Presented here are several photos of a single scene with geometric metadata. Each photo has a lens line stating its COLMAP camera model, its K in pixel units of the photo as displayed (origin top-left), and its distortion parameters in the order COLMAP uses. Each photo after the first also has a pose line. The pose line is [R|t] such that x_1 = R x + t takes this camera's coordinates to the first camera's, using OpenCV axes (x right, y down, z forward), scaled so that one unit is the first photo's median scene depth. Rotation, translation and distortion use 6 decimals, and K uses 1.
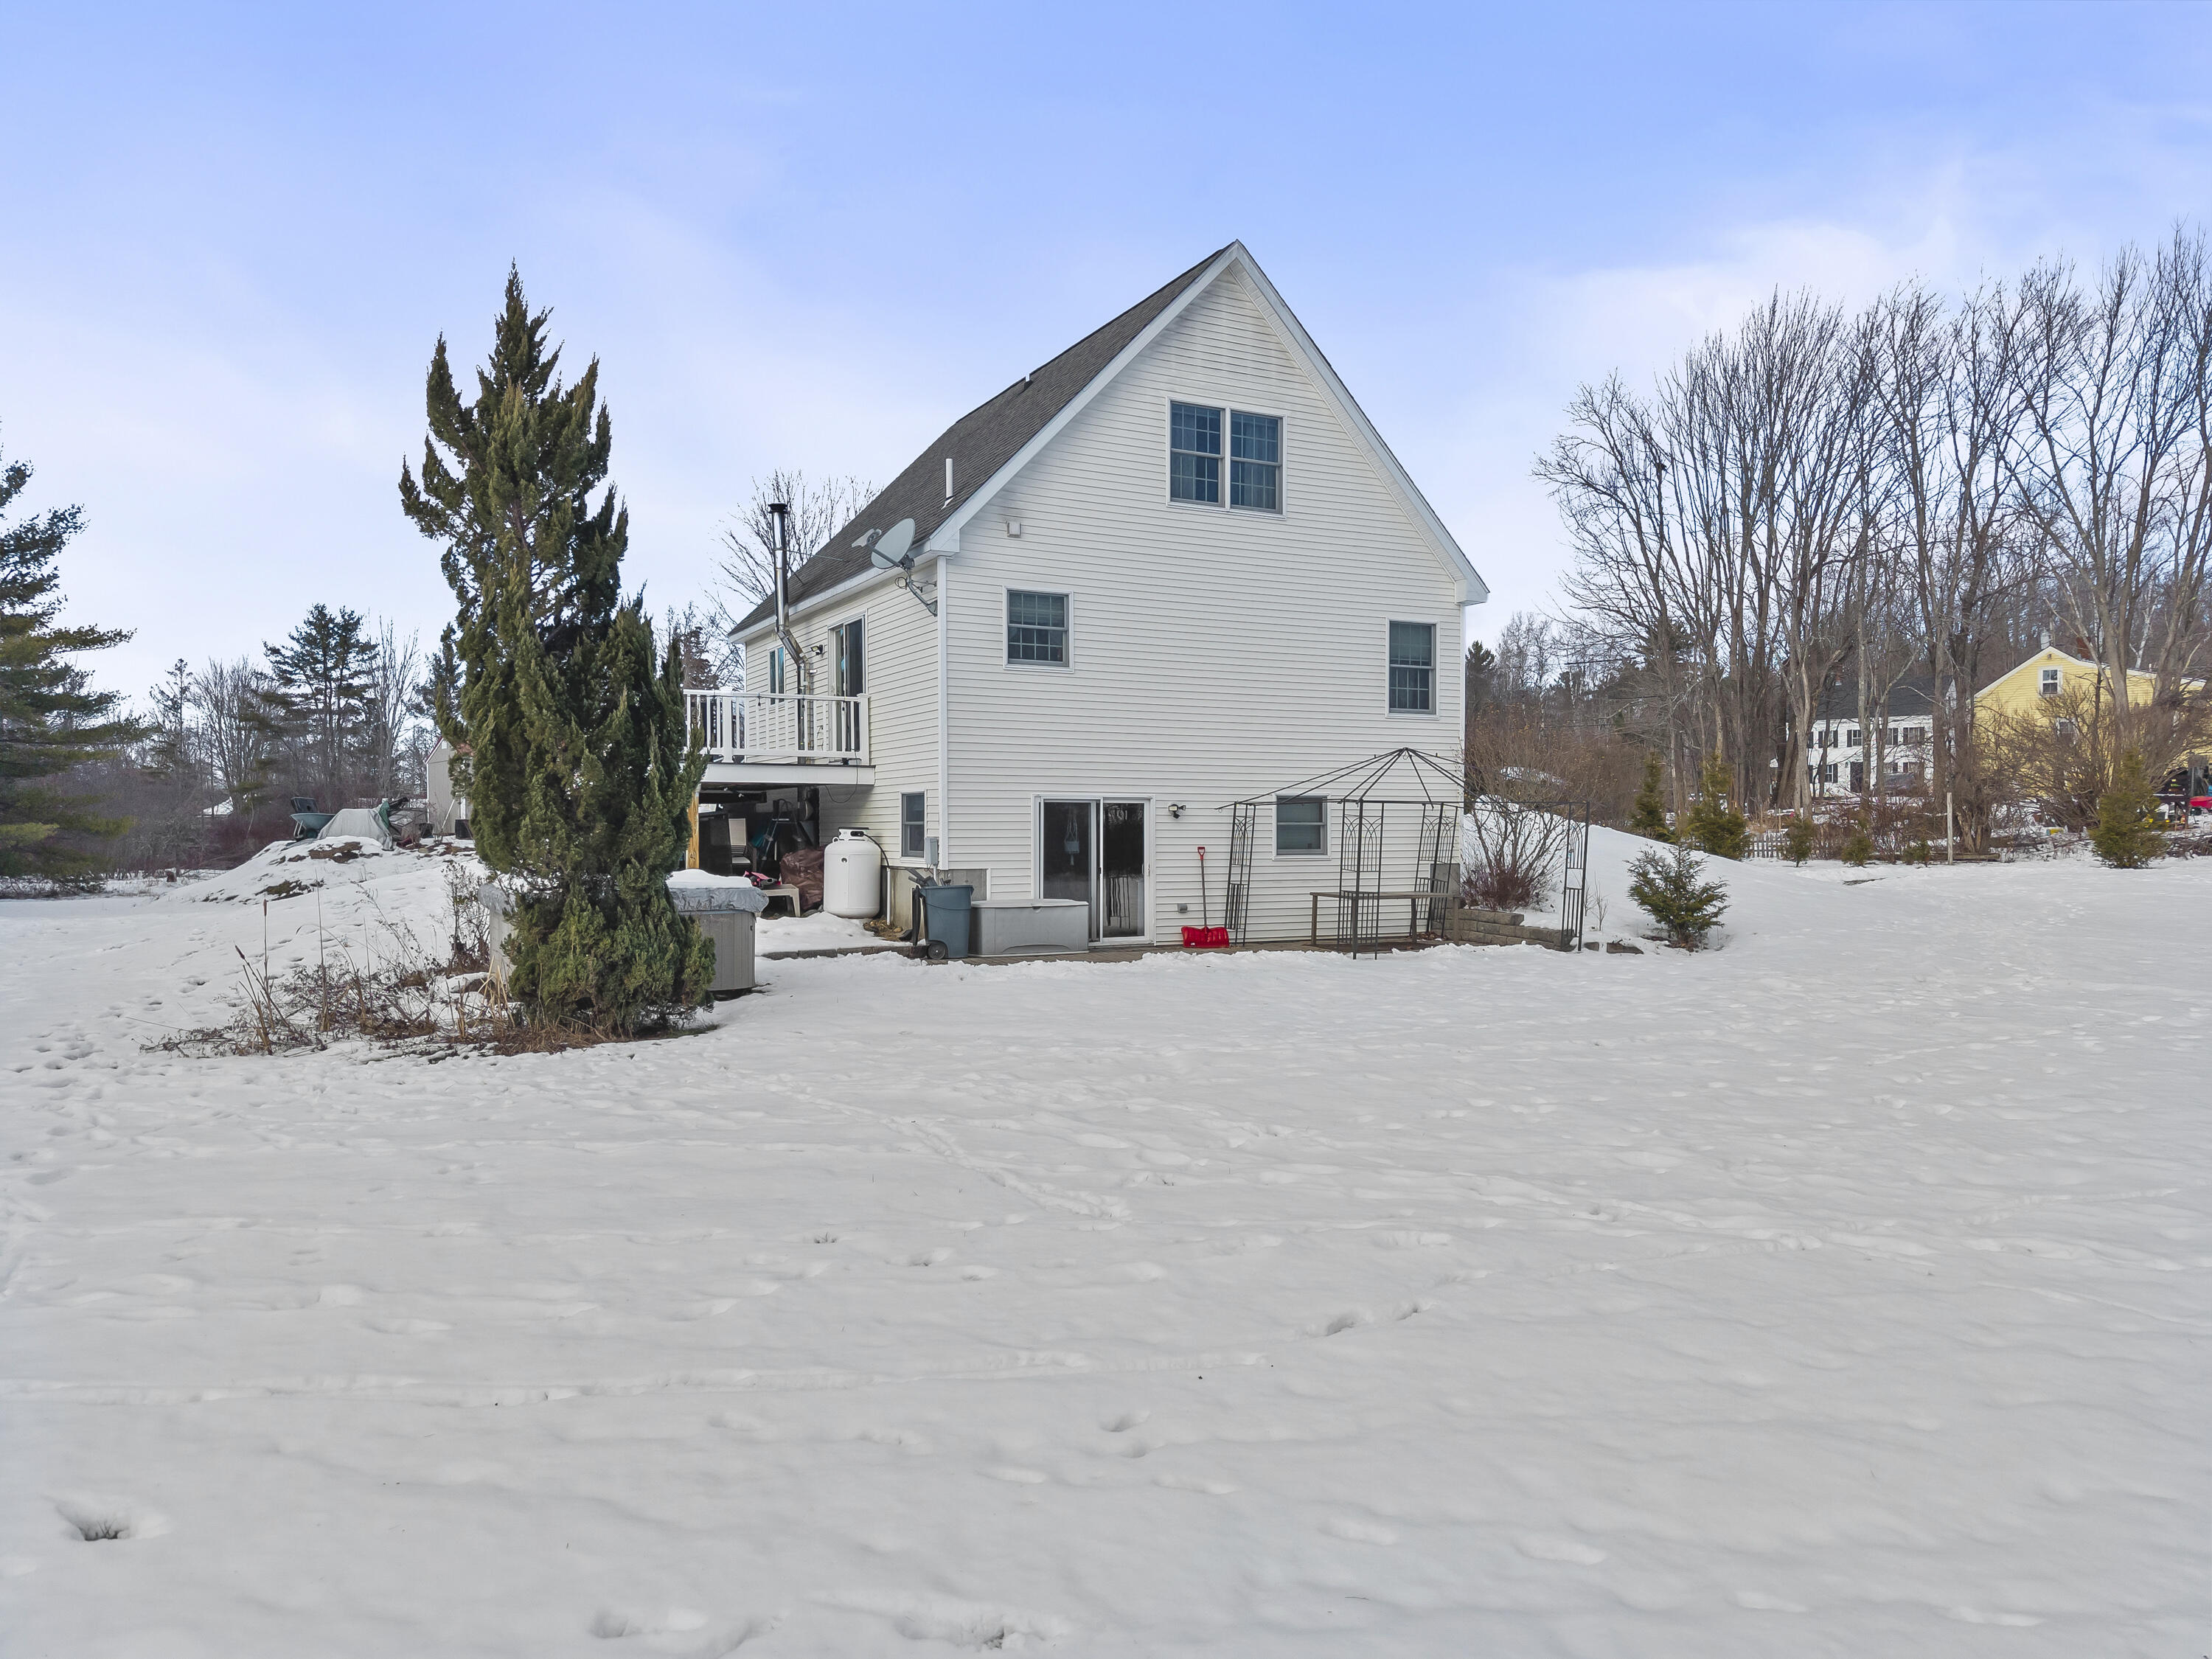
lens RADIAL K [[1554.6, 0, 1106.0], [0, 1554.6, 829.5], [0, 0, 1]] dist [0.021321, -0.005909]
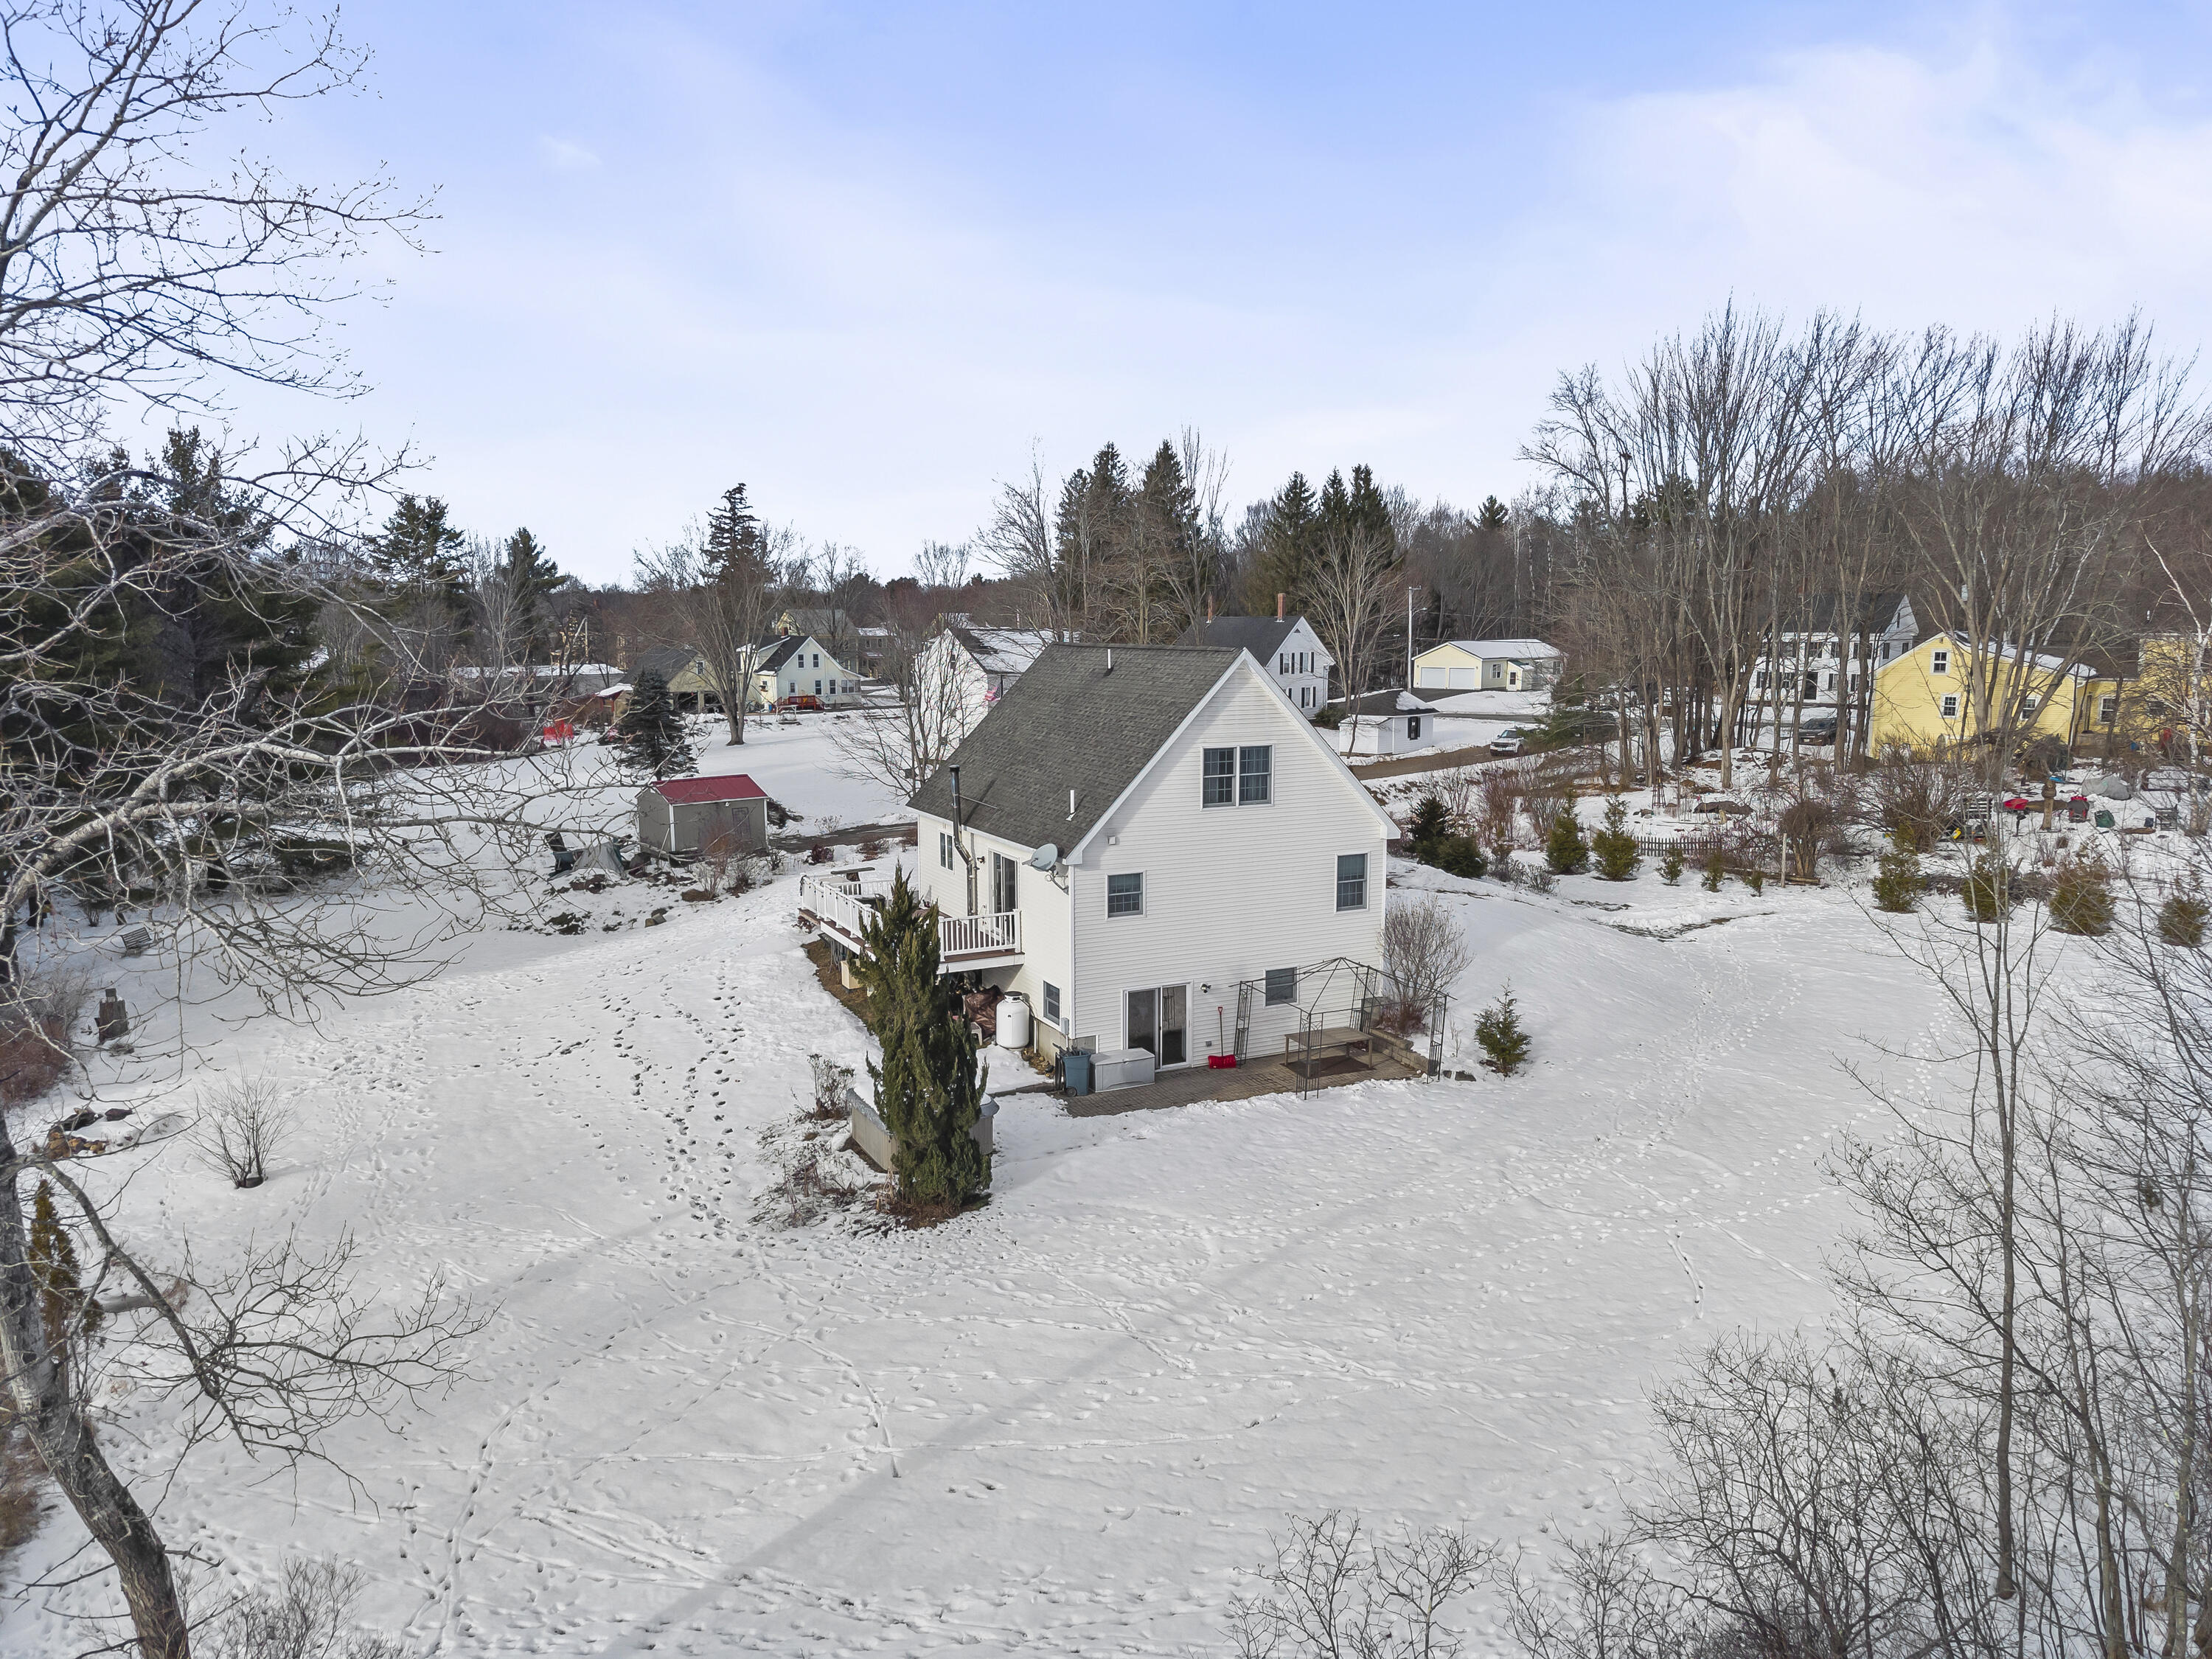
lens RADIAL K [[1505.6, 0, 1106.0], [0, 1505.6, 829.5], [0, 0, 1]] dist [0.034388, 0.001932]
pose [[0.999875, 0.000630, -0.015793, -0.037191], [0.001259, 0.992852, 0.119344, -0.380387], [0.015755, -0.119349, 0.992727, -0.607772]]
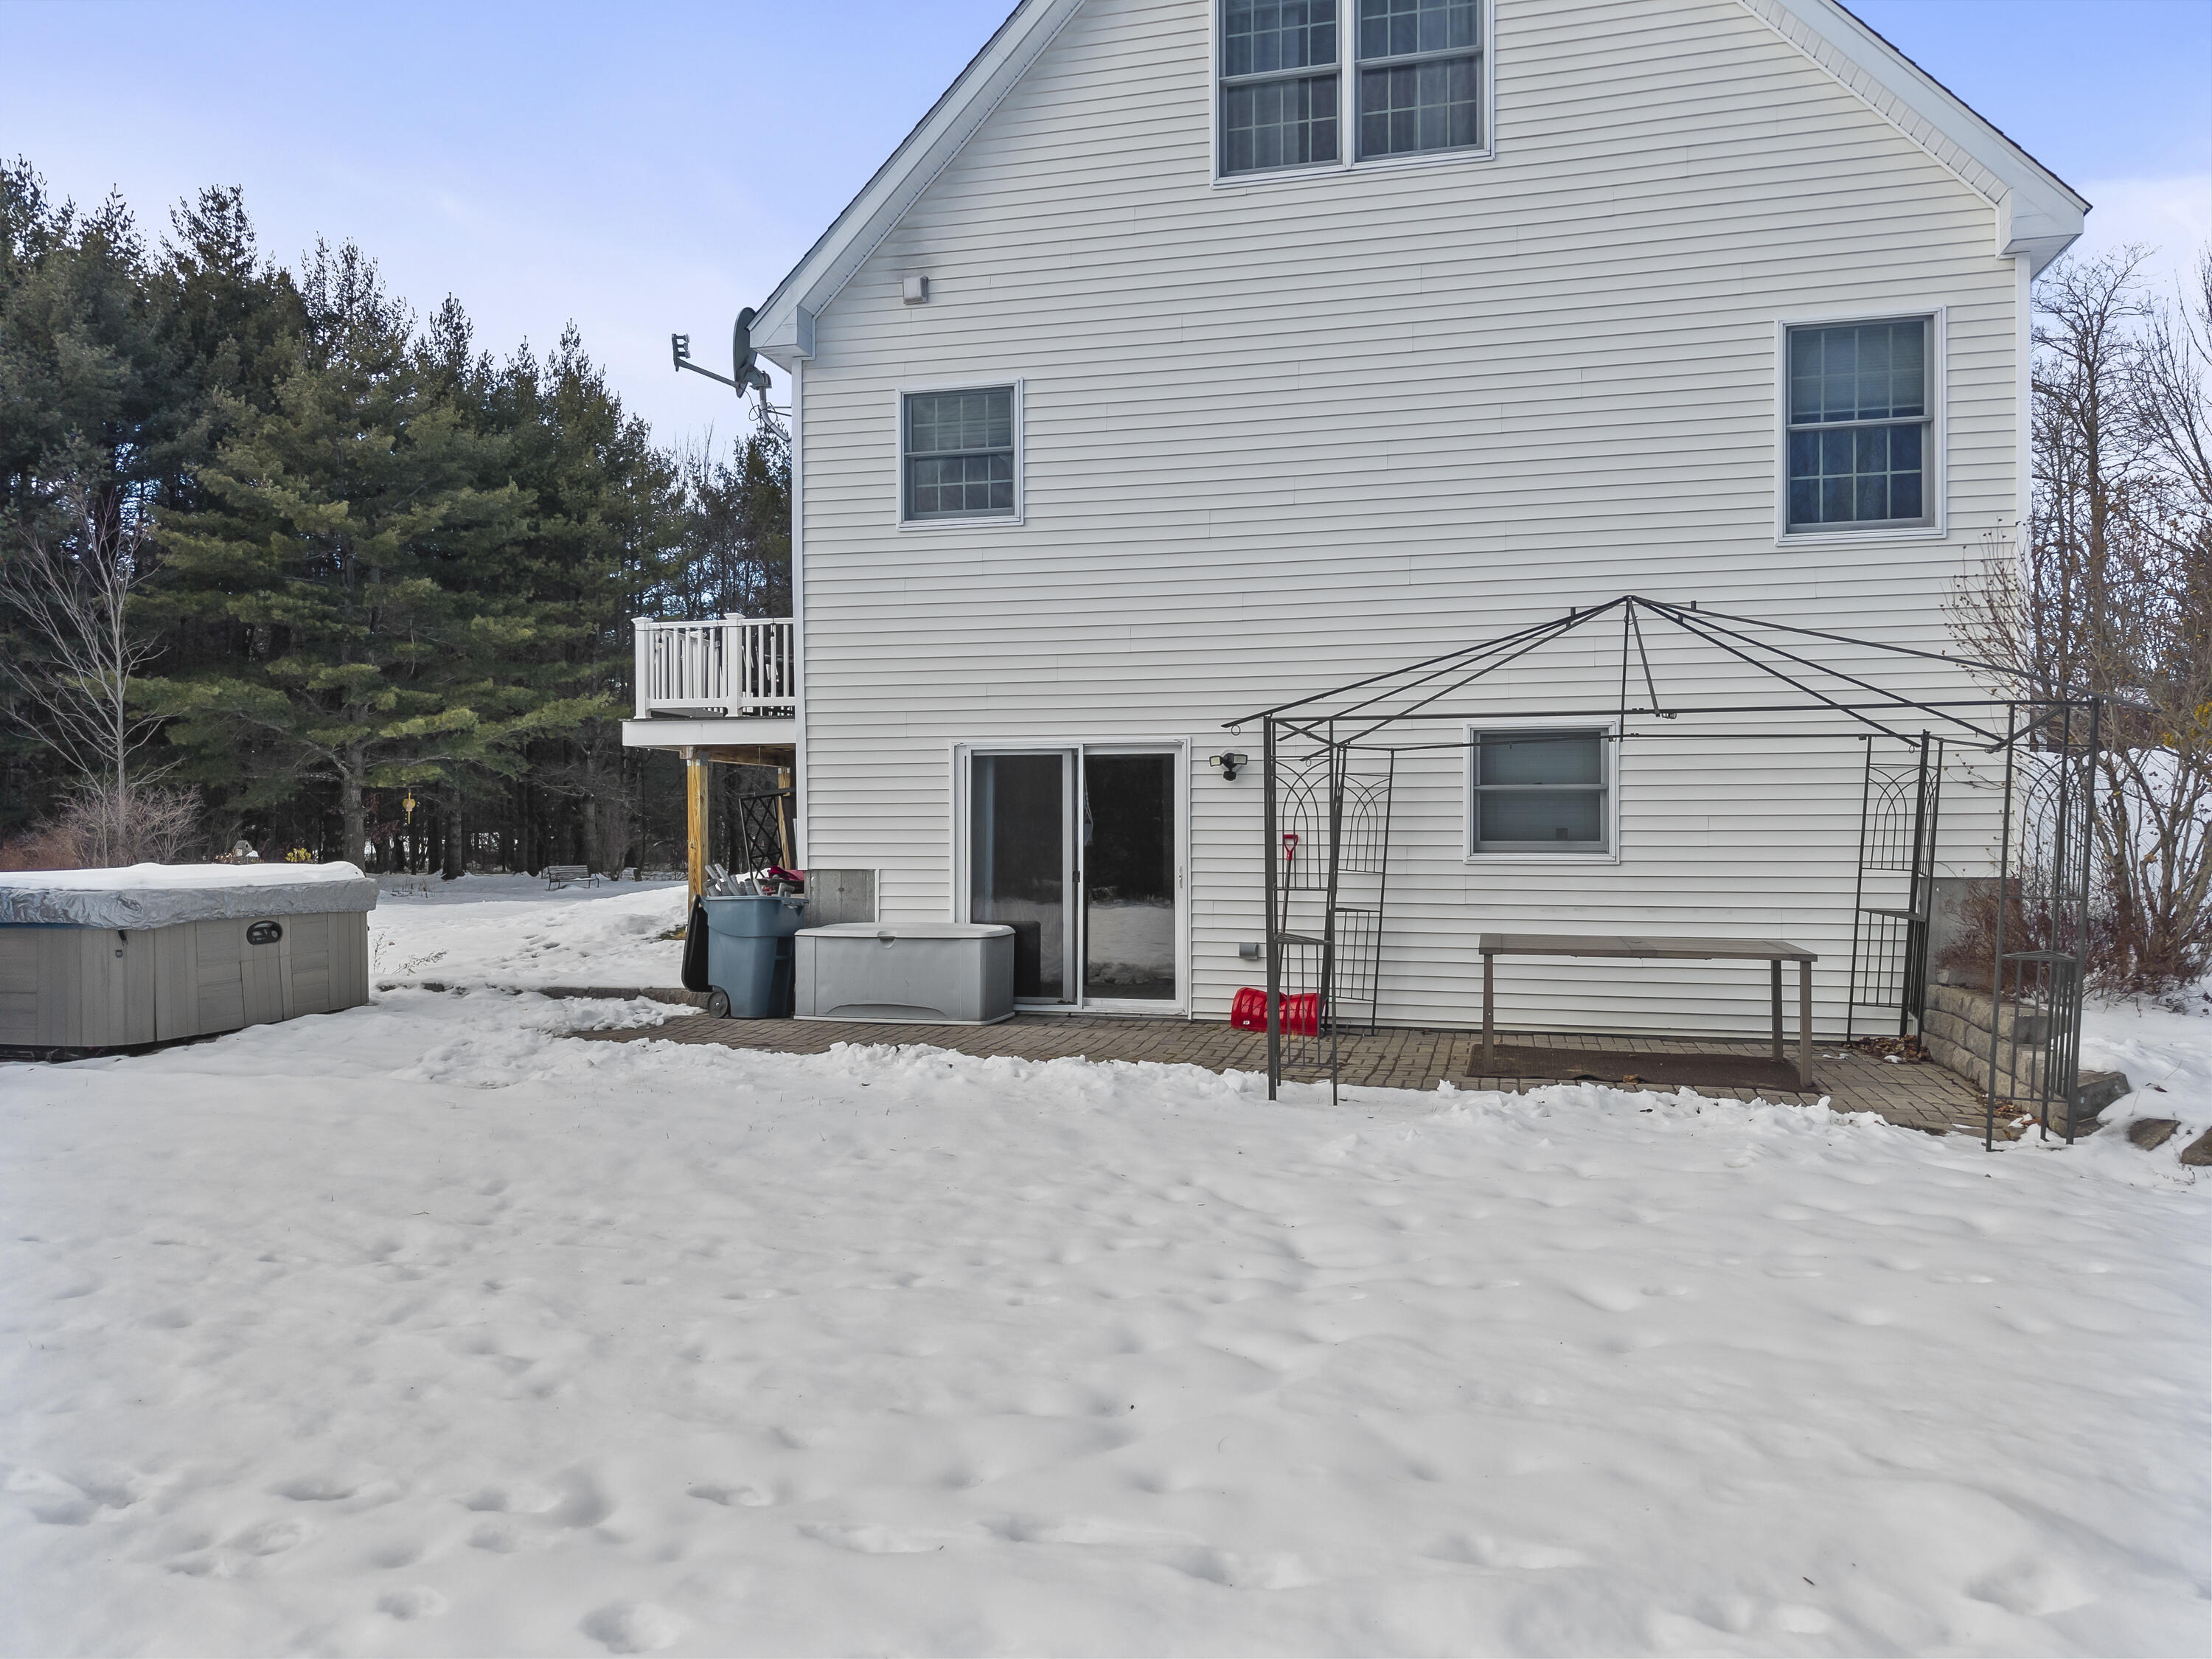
lens RADIAL K [[1505.6, 0, 1106.0], [0, 1505.6, 829.5], [0, 0, 1]] dist [0.034388, 0.001932]
pose [[0.750935, -0.015766, -0.660188, 0.347481], [-0.004762, 0.999560, -0.029287, 0.024613], [0.660359, 0.025136, 0.750529, 0.593319]]
